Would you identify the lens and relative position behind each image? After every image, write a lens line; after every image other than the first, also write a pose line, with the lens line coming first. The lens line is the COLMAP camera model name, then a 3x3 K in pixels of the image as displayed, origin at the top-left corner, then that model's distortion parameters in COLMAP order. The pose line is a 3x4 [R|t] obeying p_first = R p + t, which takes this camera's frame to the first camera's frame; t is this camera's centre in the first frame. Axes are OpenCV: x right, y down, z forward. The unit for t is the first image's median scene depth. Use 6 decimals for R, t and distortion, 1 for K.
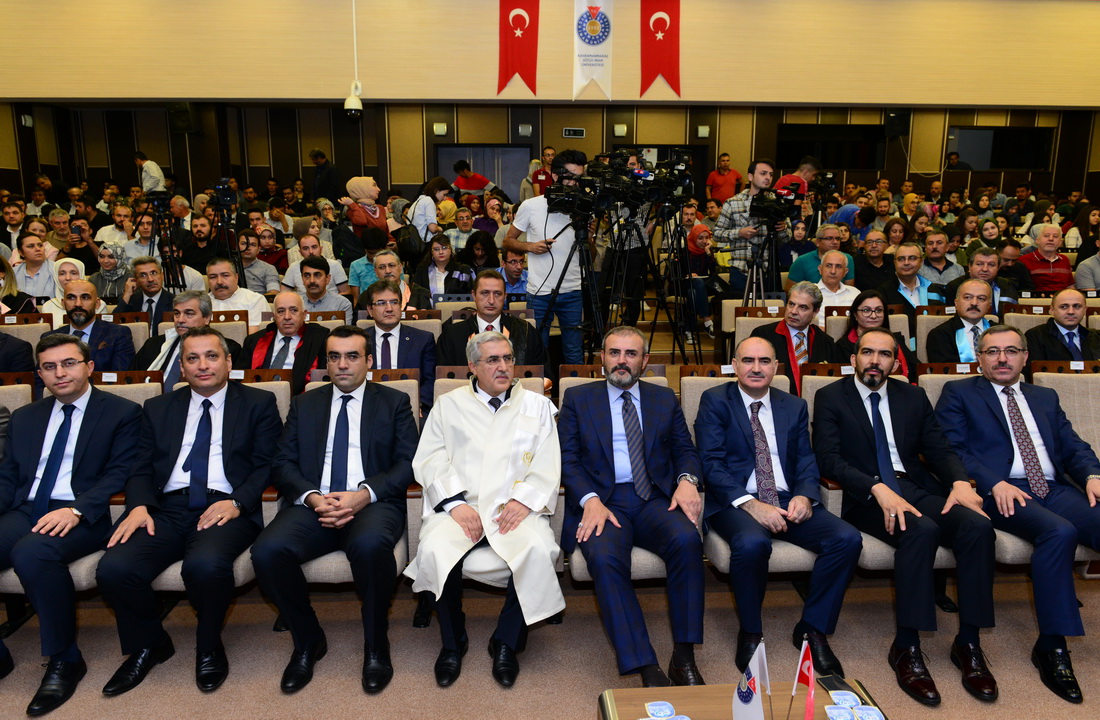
lens RADIAL K [[891.9, 0, 550.0], [0, 891.9, 360.0], [0, 0, 1]] dist [-0.010689, -0.003041]
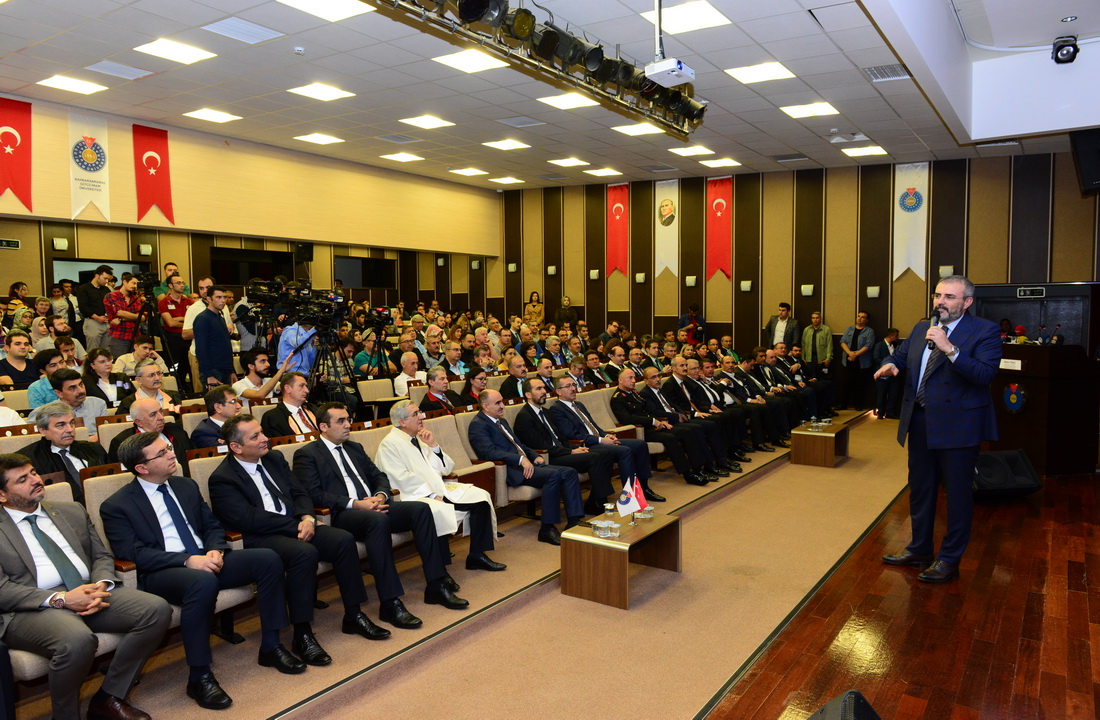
lens RADIAL K [[891.9, 0, 550.0], [0, 891.9, 360.0], [0, 0, 1]] dist [-0.010689, -0.003041]
pose [[0.562040, -0.054946, 0.825283, -0.529354], [0.152226, 0.987618, -0.037916, 0.004452], [-0.812981, 0.146940, 0.563445, -0.044428]]
